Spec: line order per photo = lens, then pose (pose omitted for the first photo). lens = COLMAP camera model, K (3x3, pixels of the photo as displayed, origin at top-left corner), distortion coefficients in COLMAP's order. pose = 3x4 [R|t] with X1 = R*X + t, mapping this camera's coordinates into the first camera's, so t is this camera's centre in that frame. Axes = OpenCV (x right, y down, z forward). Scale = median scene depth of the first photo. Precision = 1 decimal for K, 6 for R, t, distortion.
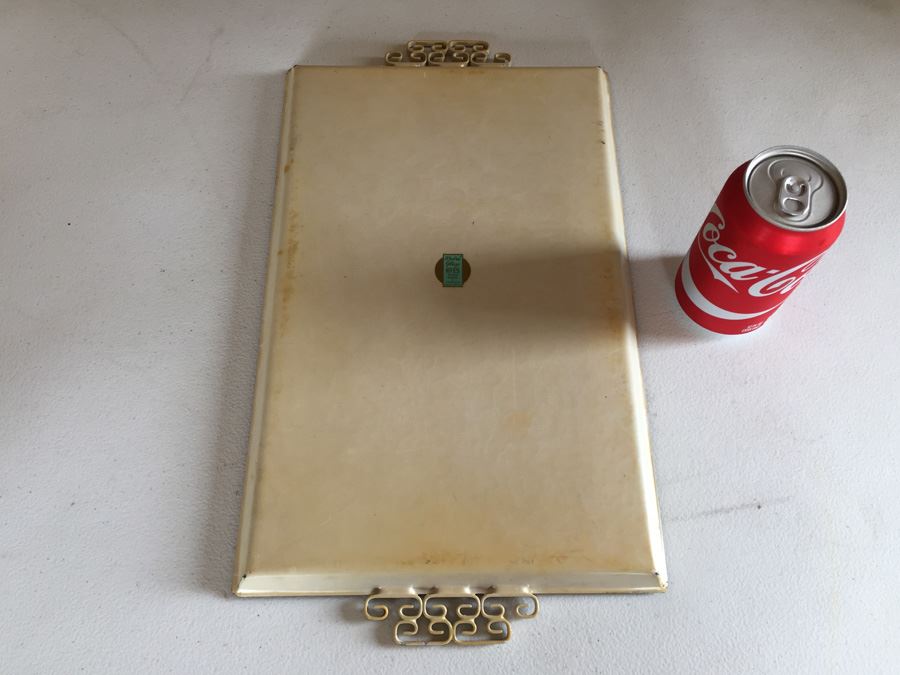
lens RADIAL K [[786.2, 0, 454.1], [0, 786.2, 336.5], [0, 0, 1]] dist [0.034868, -0.007965]
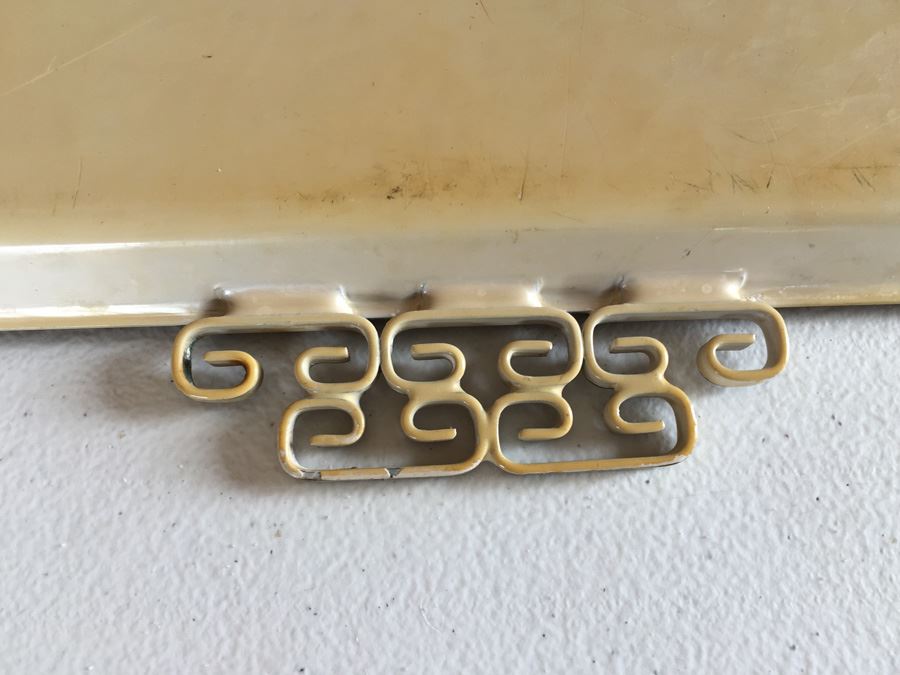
lens RADIAL K [[786.2, 0, 446.7], [0, 786.2, 338.5], [0, 0, 1]] dist [0.034868, -0.007965]
pose [[0.999552, -0.024052, 0.017802, -0.020971], [0.022288, 0.995379, 0.093407, 0.313147], [-0.019966, -0.092968, 0.995469, 0.721746]]
